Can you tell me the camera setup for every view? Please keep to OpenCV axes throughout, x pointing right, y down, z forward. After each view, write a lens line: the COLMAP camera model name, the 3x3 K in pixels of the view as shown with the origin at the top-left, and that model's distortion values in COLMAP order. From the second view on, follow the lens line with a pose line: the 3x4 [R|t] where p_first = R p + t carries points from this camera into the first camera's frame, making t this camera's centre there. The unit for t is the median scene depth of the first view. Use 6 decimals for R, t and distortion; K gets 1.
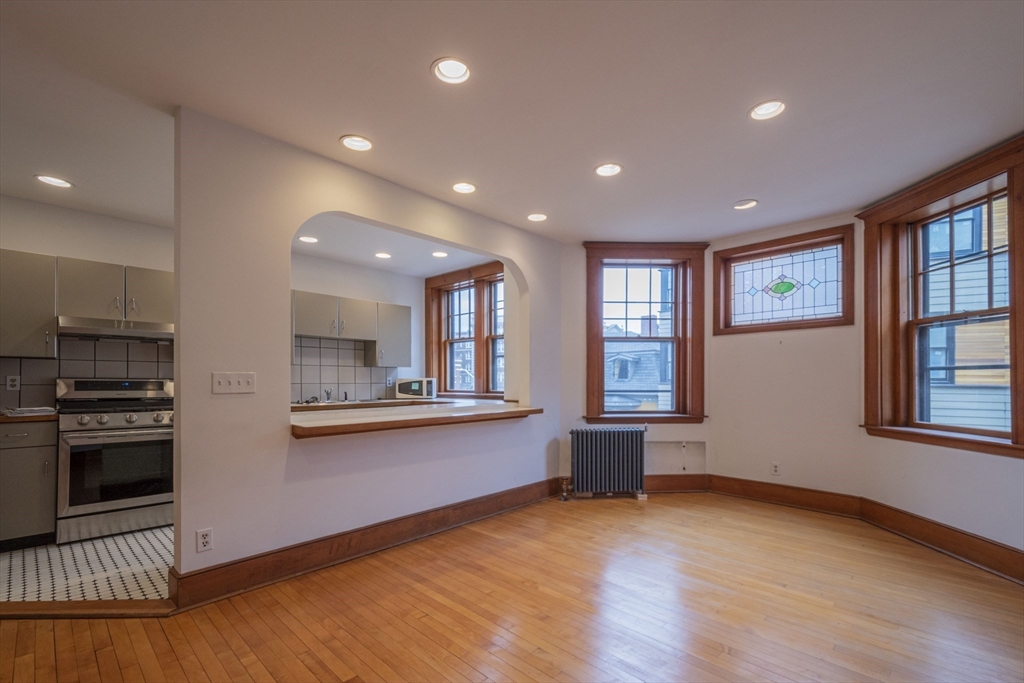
lens RADIAL K [[448.2, 0, 529.1], [0, 448.2, 380.4], [0, 0, 1]] dist [0.010263, -0.000787]
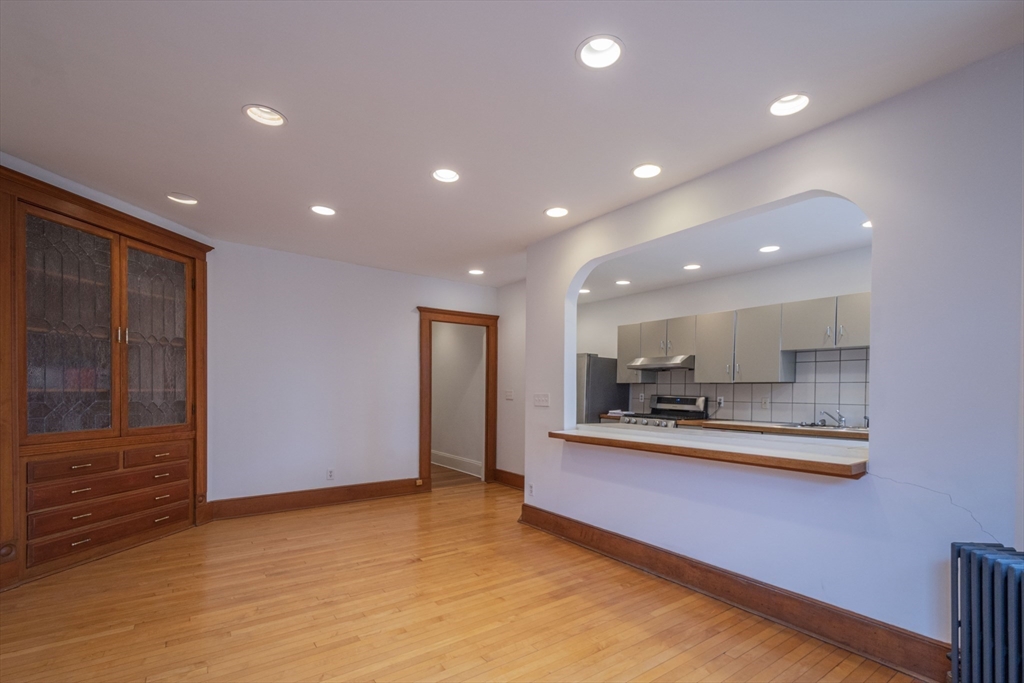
lens RADIAL K [[453.3, 0, 506.2], [0, 453.3, 388.8], [0, 0, 1]] dist [-0.000867, -0.000240]
pose [[-0.208418, -0.002790, -0.978036, 0.535842], [-0.008994, 0.999959, -0.000936, -0.017774], [0.977999, 0.008602, -0.208434, 0.660847]]
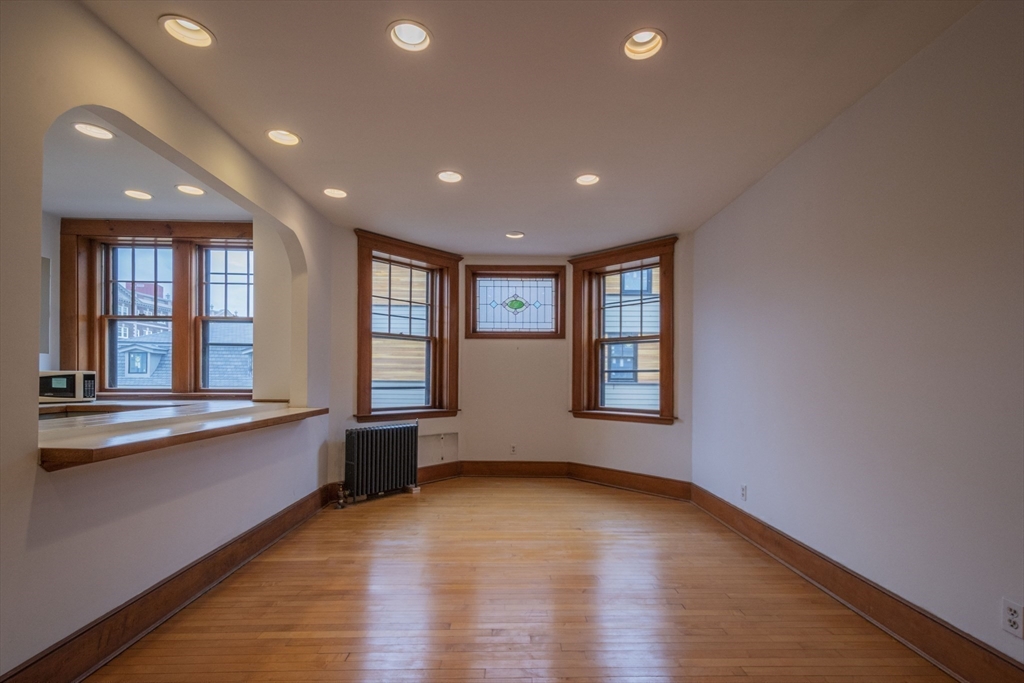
lens RADIAL K [[448.2, 0, 529.1], [0, 448.2, 380.4], [0, 0, 1]] dist [0.010263, -0.000787]
pose [[0.714220, 0.004207, 0.699909, -0.283950], [-0.008575, 0.999959, 0.002740, 0.001860], [-0.699869, -0.007959, 0.714227, 0.079325]]
